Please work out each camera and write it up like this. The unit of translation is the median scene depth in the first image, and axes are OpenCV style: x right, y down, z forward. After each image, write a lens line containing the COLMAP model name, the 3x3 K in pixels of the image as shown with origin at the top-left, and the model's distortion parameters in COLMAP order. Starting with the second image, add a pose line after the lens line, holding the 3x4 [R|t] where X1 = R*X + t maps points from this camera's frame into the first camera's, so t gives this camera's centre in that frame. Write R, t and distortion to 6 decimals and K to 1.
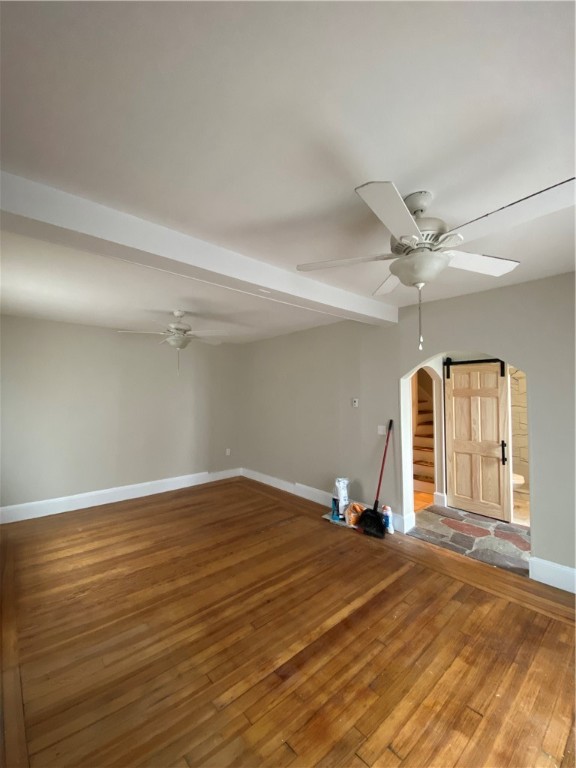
lens RADIAL K [[314.0, 0, 288.0], [0, 314.0, 384.0], [0, 0, 1]] dist [0.018979, -0.016790]
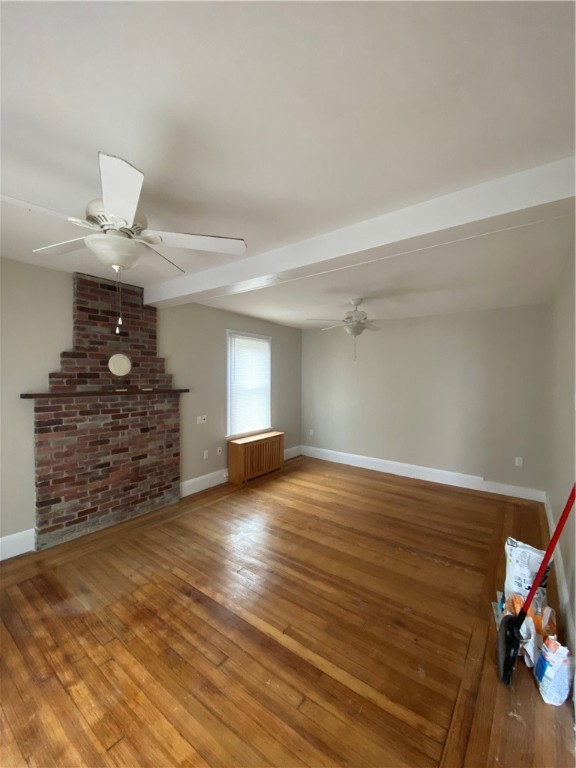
lens RADIAL K [[314.0, 0, 288.0], [0, 314.0, 384.0], [0, 0, 1]] dist [0.018979, -0.016790]
pose [[0.207710, 0.029944, -0.977732, 1.227212], [0.016887, 0.999273, 0.034192, 0.021839], [0.978045, -0.023613, 0.207053, 1.066779]]
